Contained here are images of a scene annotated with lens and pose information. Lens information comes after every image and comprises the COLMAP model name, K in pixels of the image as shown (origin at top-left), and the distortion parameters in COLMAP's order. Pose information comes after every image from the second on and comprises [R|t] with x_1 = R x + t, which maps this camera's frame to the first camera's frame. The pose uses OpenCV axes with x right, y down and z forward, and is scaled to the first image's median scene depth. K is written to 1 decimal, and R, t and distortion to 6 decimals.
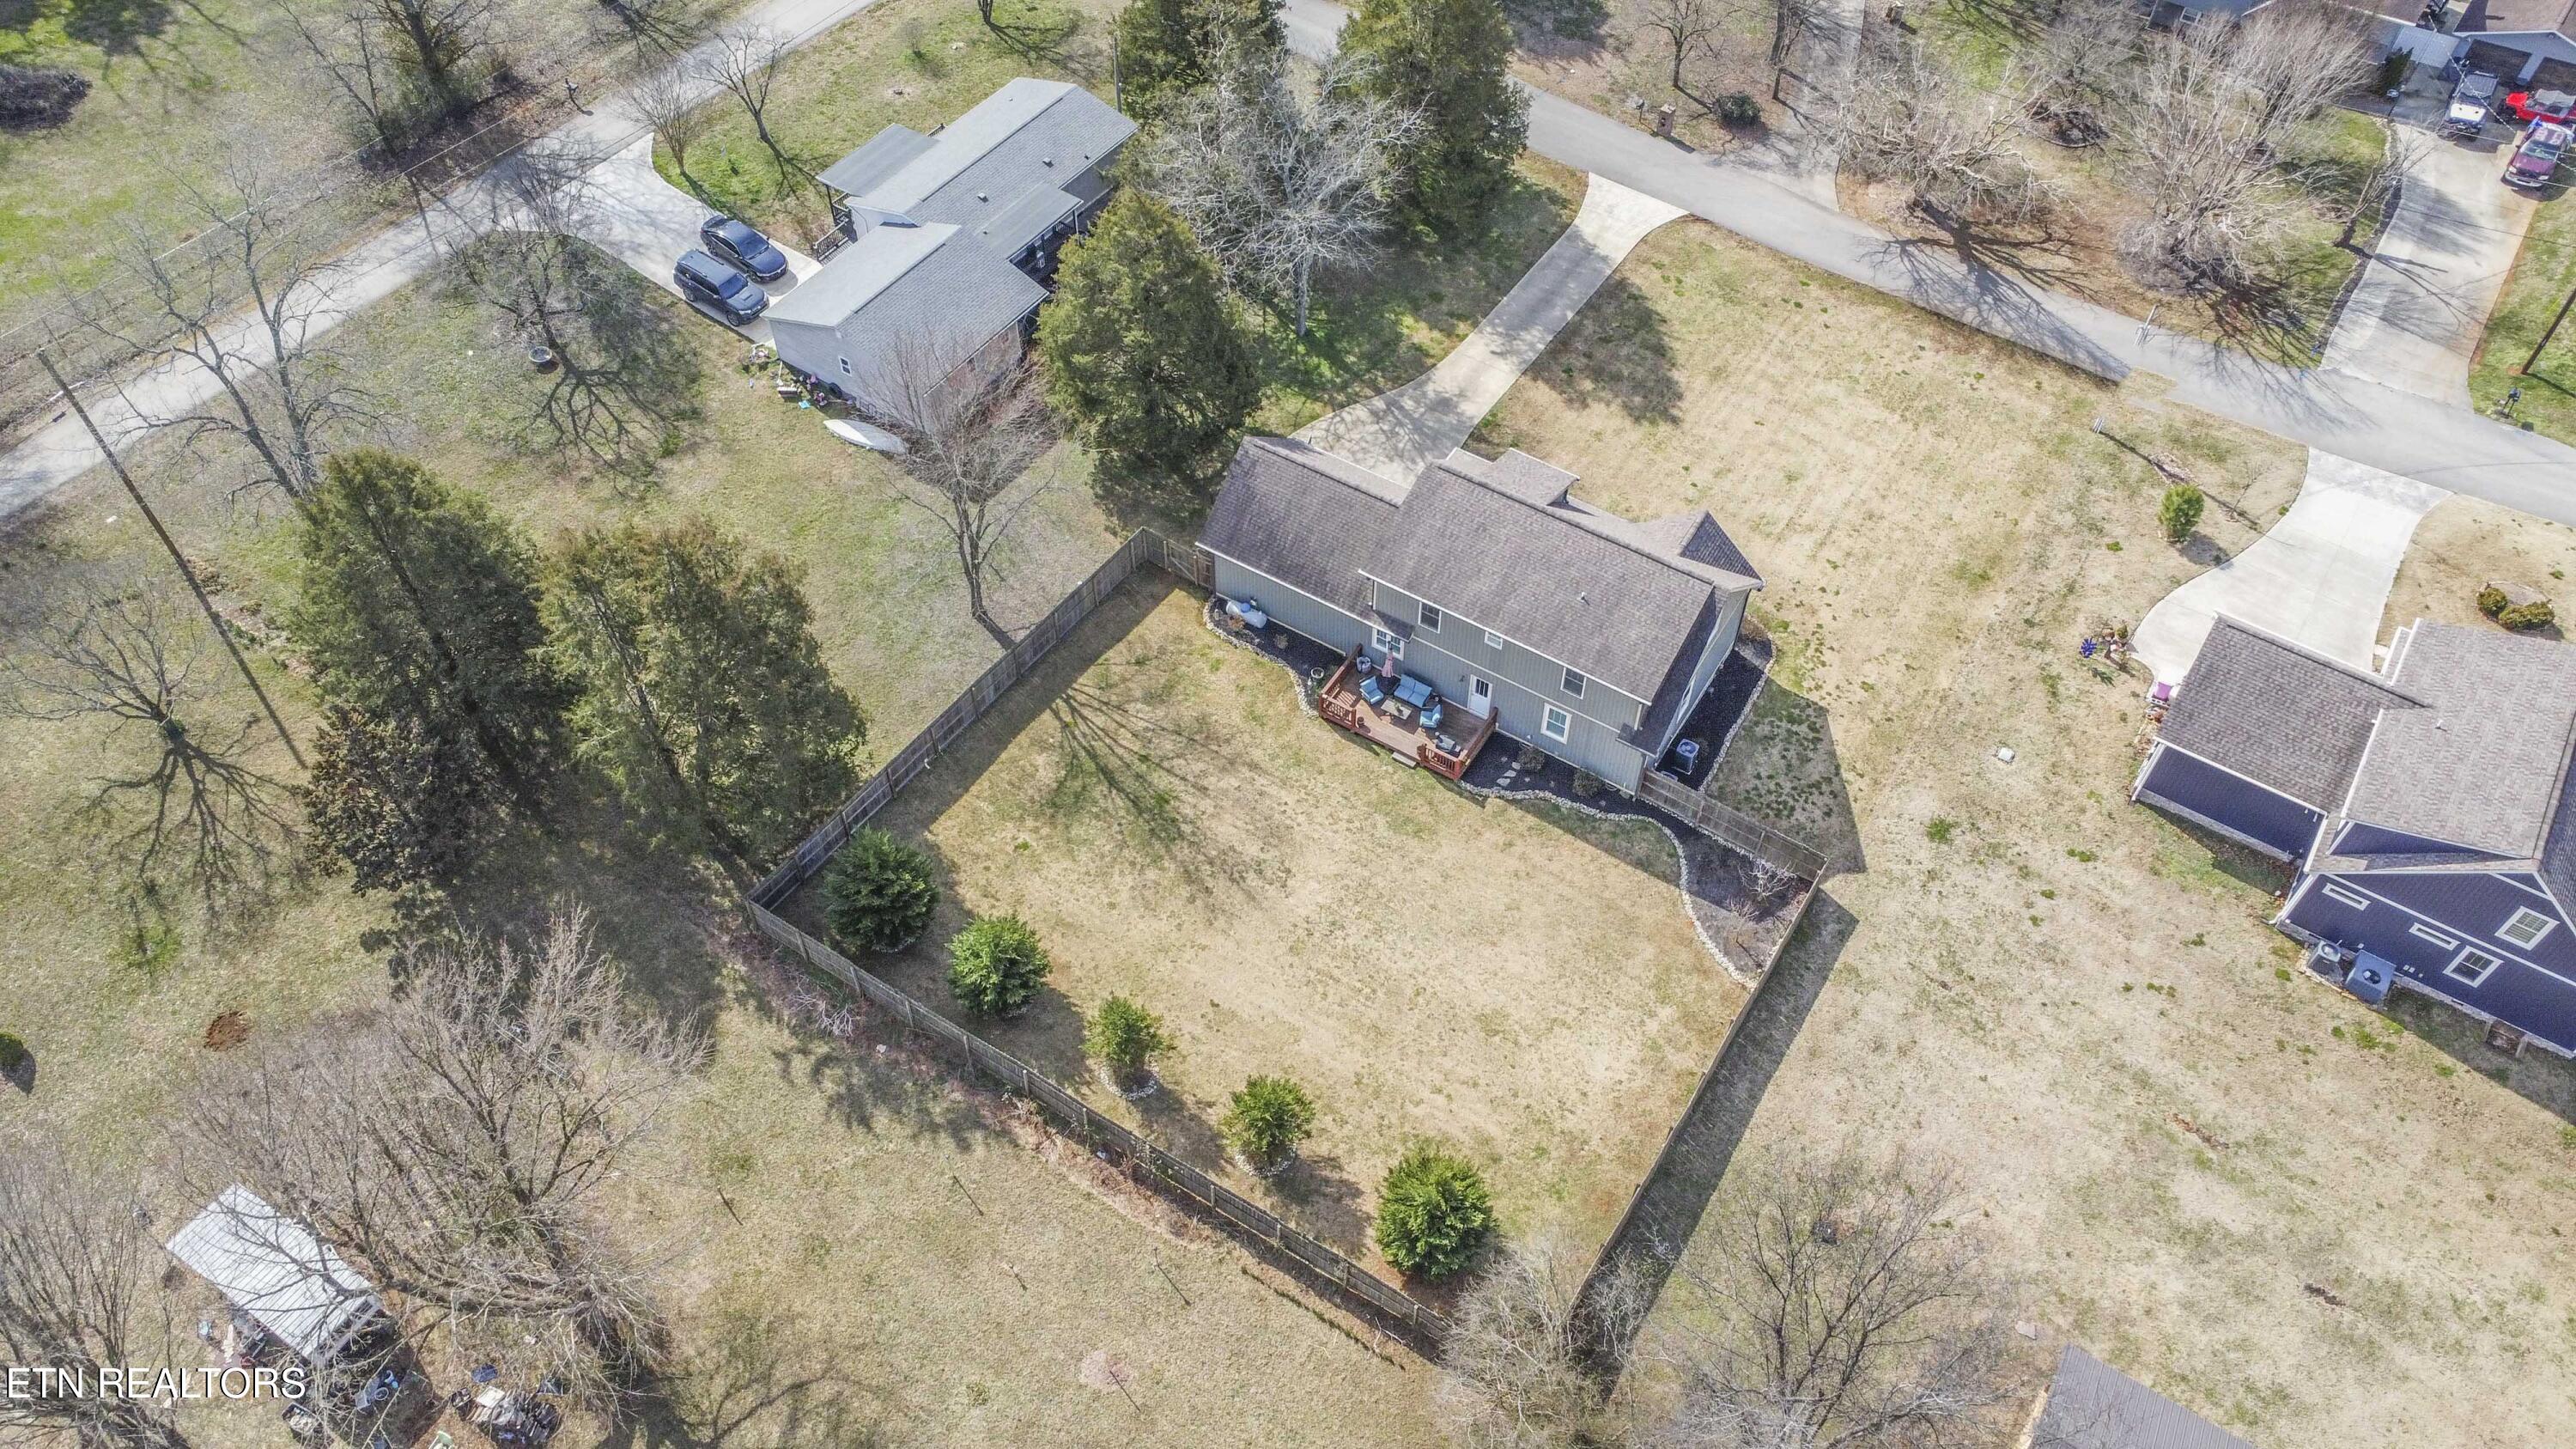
lens RADIAL K [[1931.4, 0, 1289.8], [0, 1931.4, 712.5], [0, 0, 1]] dist [-0.135740, 0.211255]
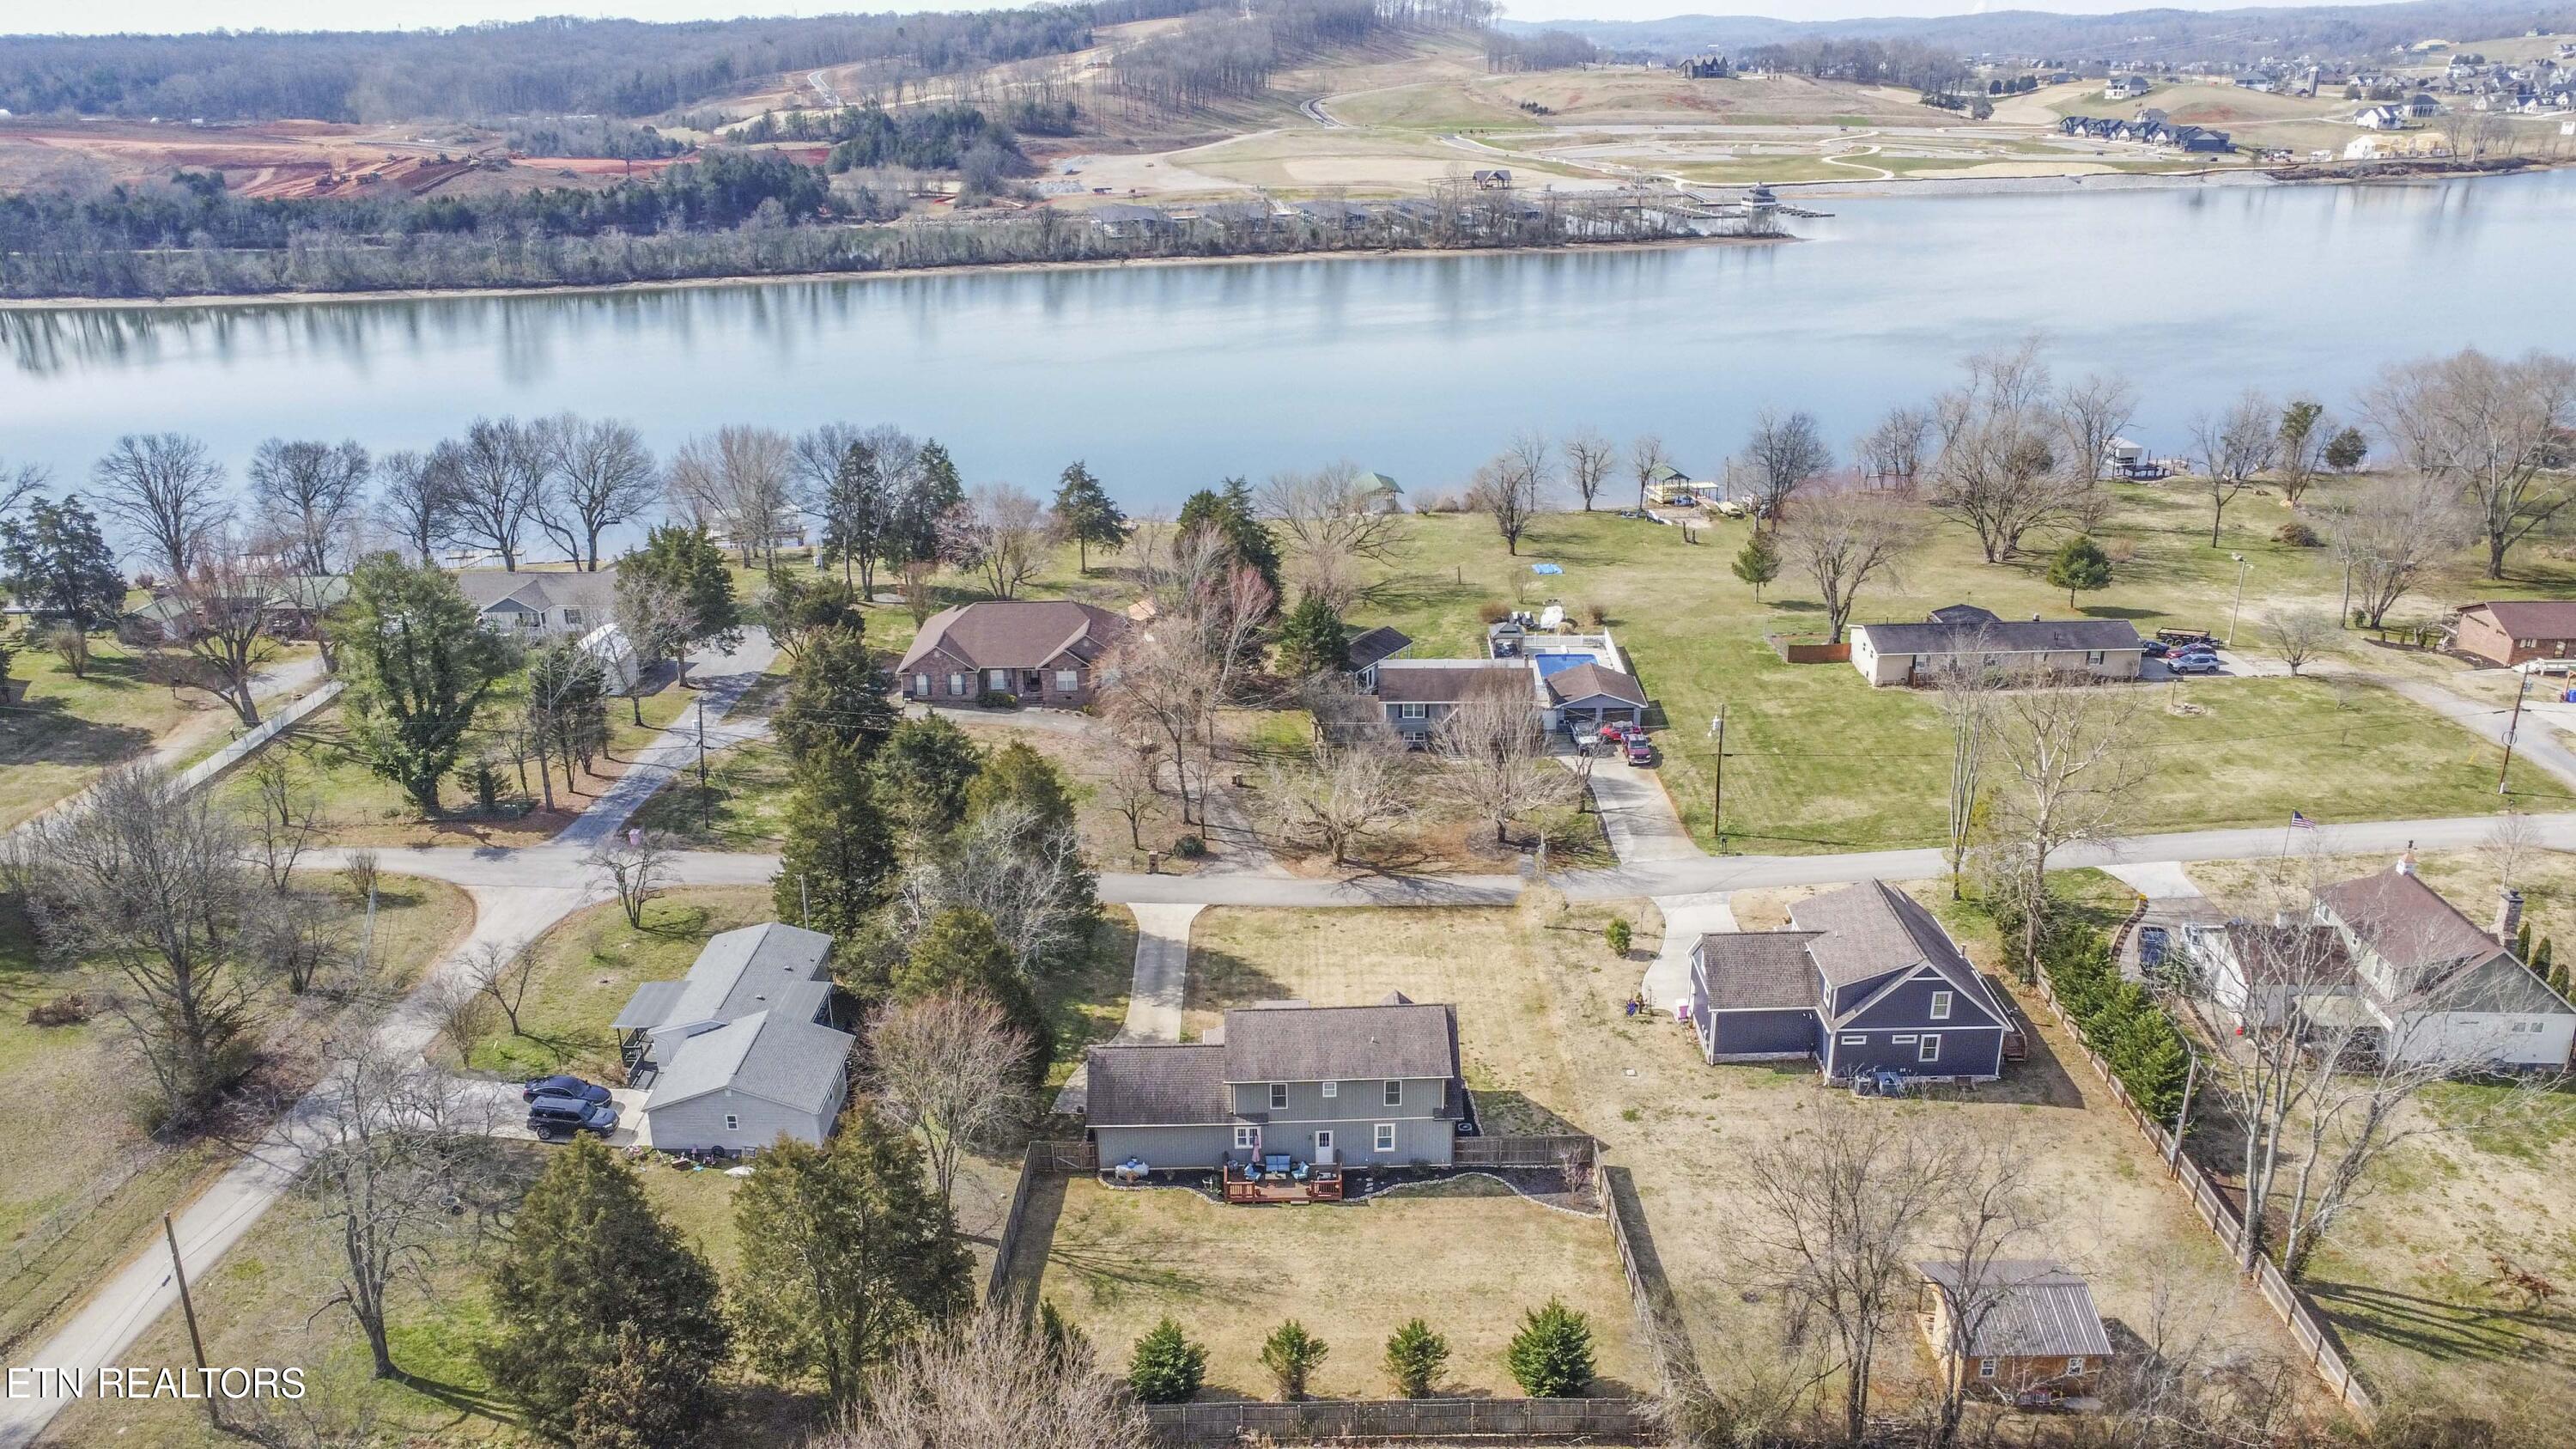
lens RADIAL K [[1931.4, 0, 1289.8], [0, 1931.4, 712.5], [0, 0, 1]] dist [-0.135740, 0.211255]
pose [[0.834793, -0.194637, 0.515011, -0.530519], [0.437502, 0.802387, -0.405914, 0.269263], [-0.334233, 0.564173, 0.754982, -0.195276]]
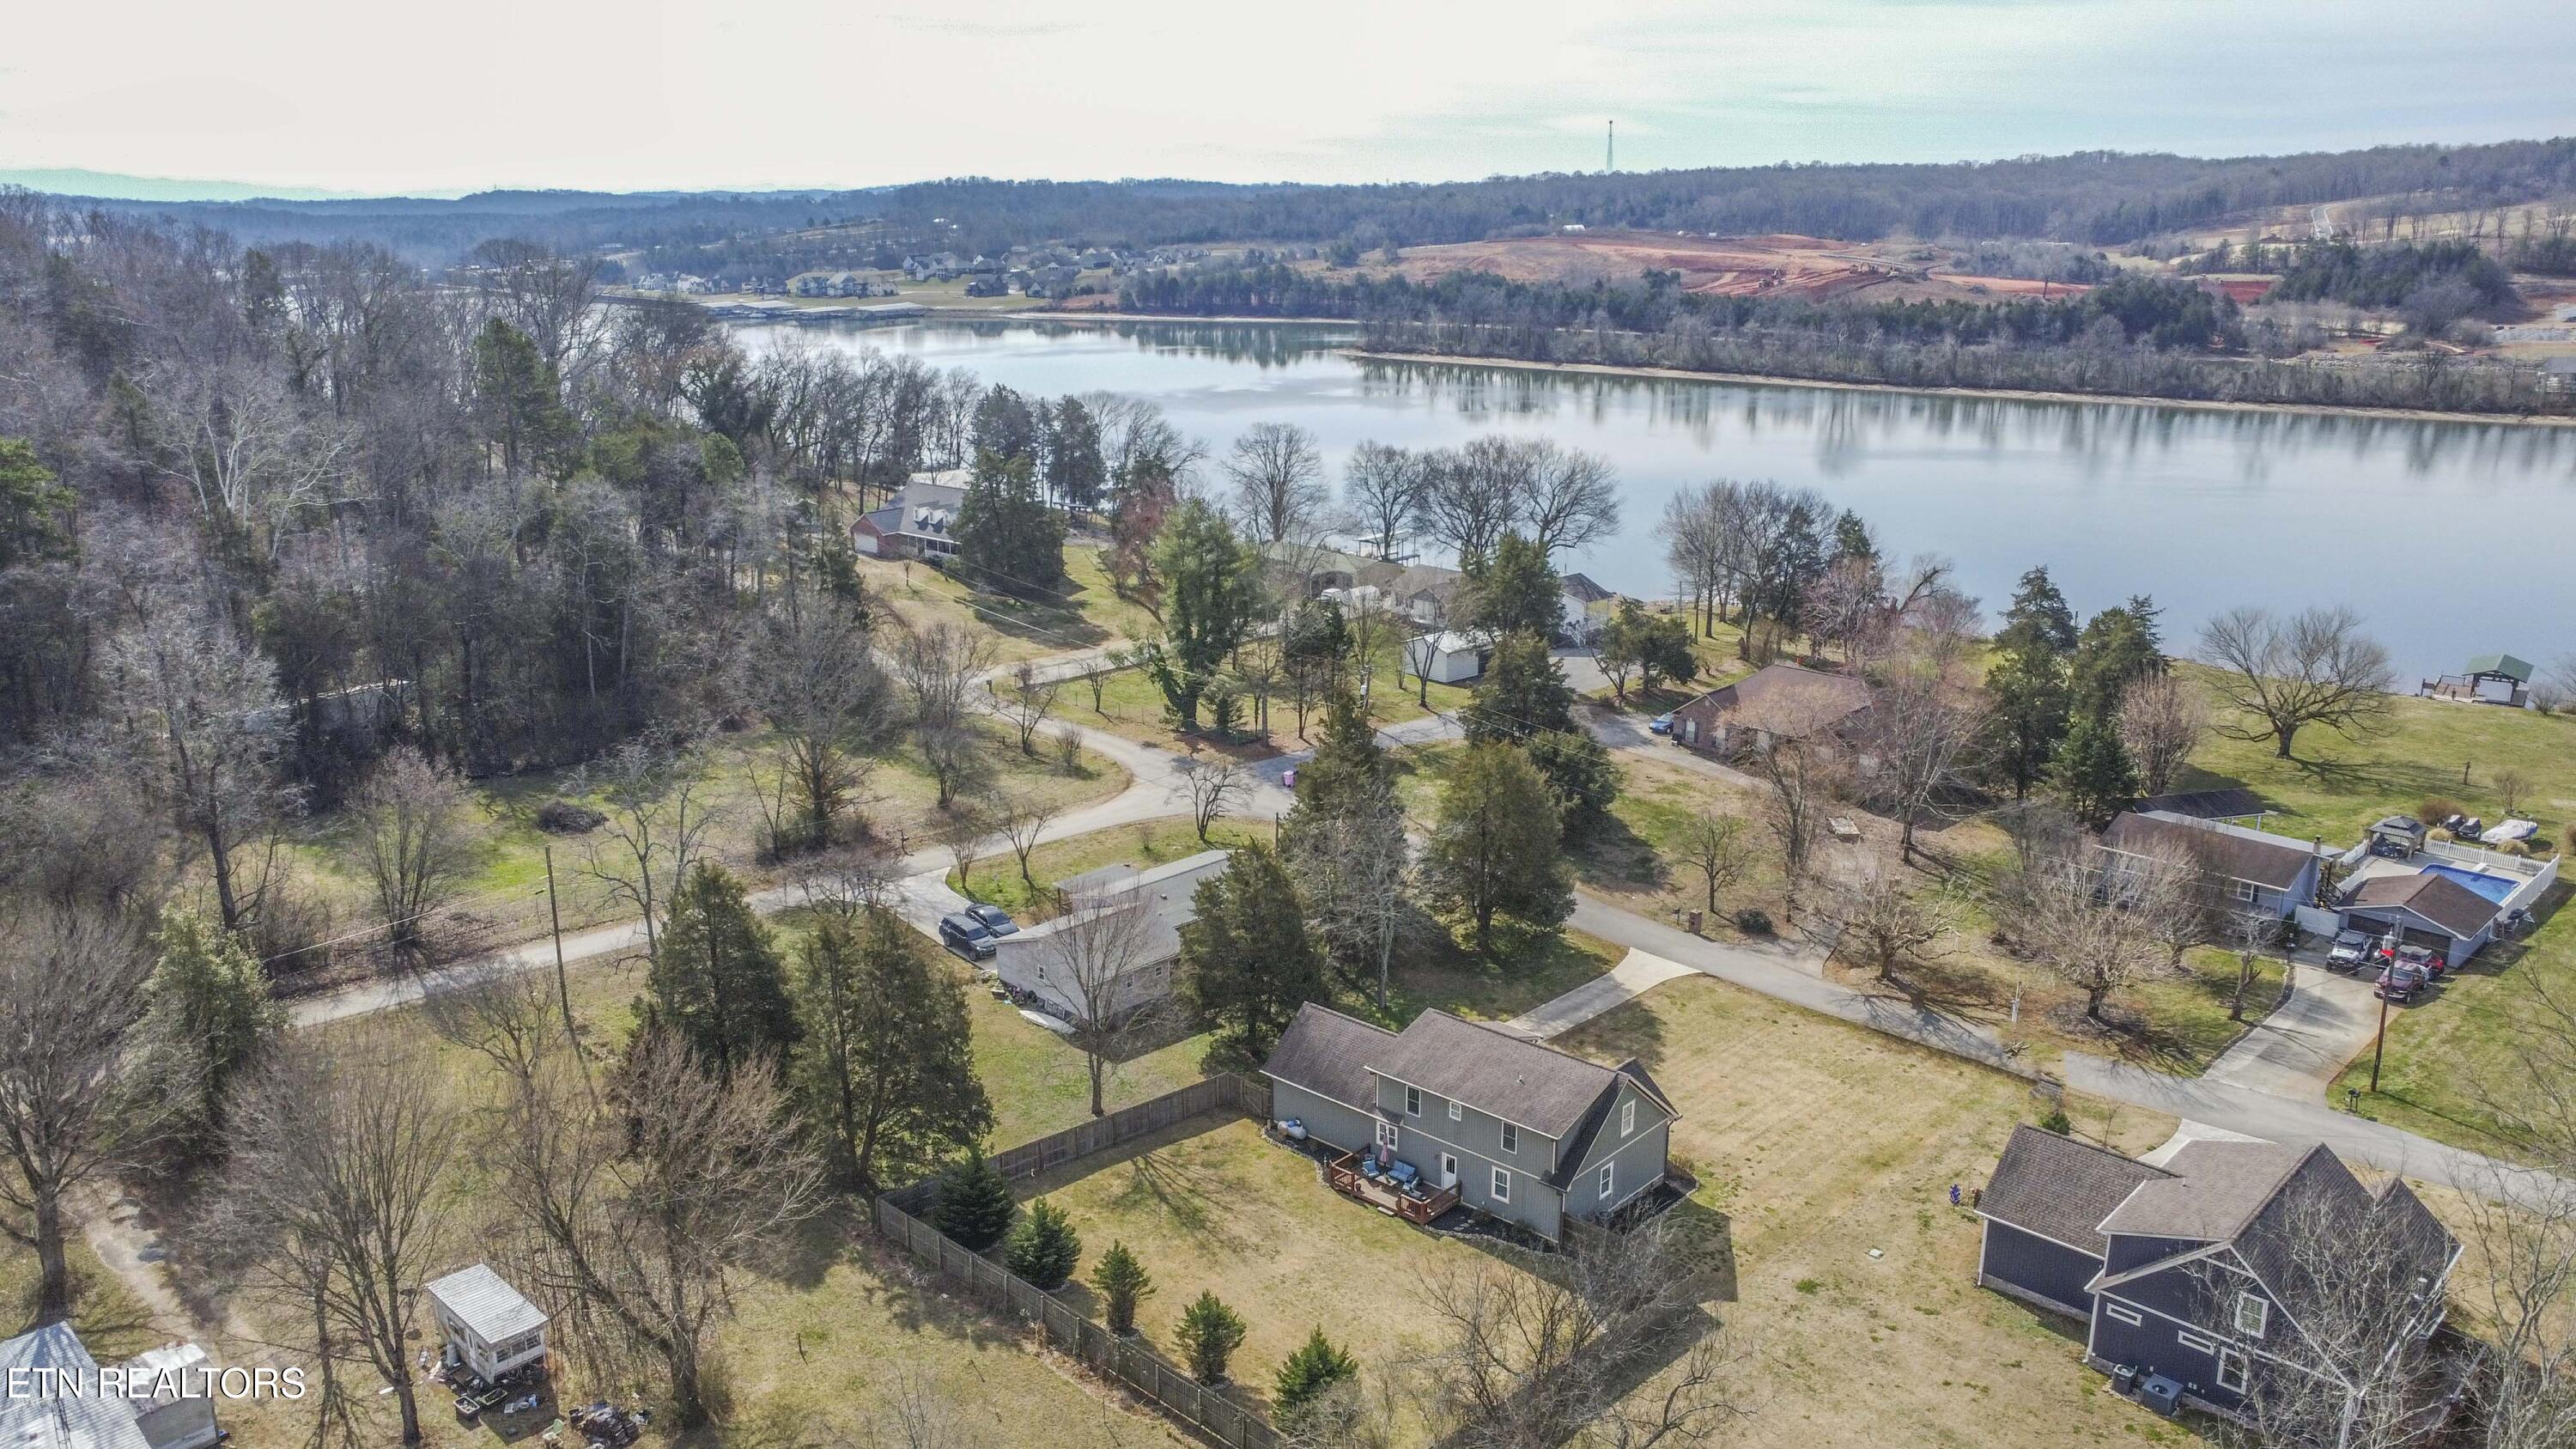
lens RADIAL K [[1931.4, 0, 1289.8], [0, 1931.4, 712.5], [0, 0, 1]] dist [-0.135740, 0.211255]
pose [[0.982618, 0.043330, -0.180514, 0.196373], [-0.141278, 0.805344, -0.575728, 0.463880], [0.120430, 0.591223, 0.797466, -0.210549]]
